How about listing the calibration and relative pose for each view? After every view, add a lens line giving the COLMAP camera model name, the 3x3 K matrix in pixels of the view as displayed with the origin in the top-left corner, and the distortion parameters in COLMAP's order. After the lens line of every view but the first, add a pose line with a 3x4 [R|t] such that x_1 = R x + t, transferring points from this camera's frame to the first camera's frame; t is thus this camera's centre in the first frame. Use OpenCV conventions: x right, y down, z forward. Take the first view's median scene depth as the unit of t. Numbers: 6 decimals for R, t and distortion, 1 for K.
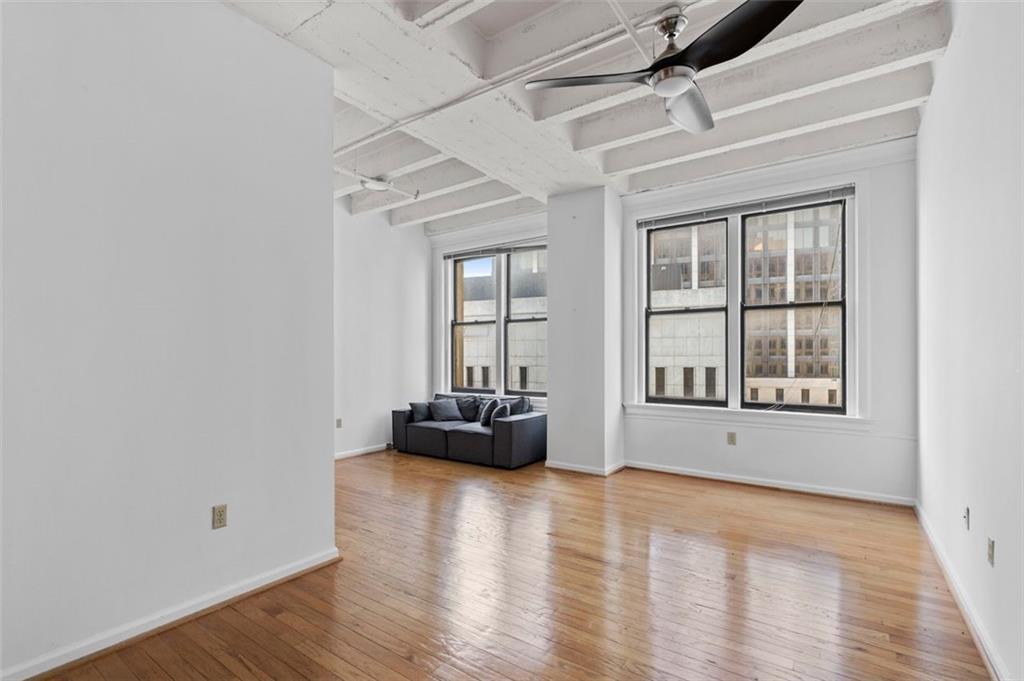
lens RADIAL K [[464.7, 0, 505.6], [0, 464.7, 356.4], [0, 0, 1]] dist [0.001256, 0.000013]
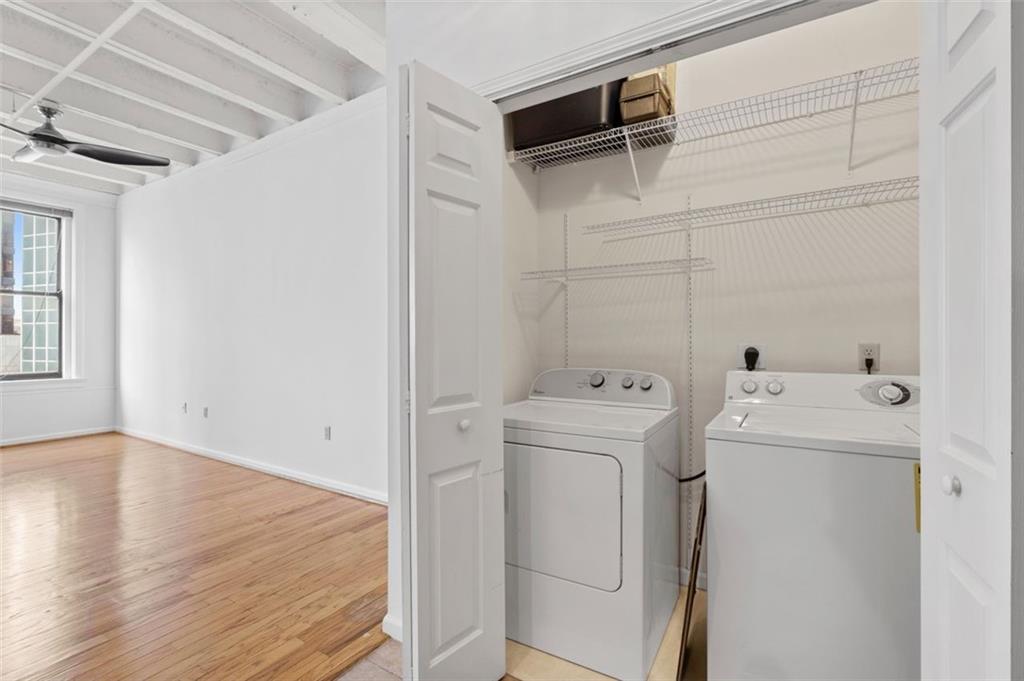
lens RADIAL K [[464.7, 0, 511.6], [0, 464.7, 337.5], [0, 0, 1]] dist [0.001256, 0.000013]
pose [[-0.051830, 0.003946, 0.998648, -0.813619], [-0.002501, 0.999989, -0.004081, 0.013605], [-0.998653, -0.002709, -0.051819, -0.275789]]
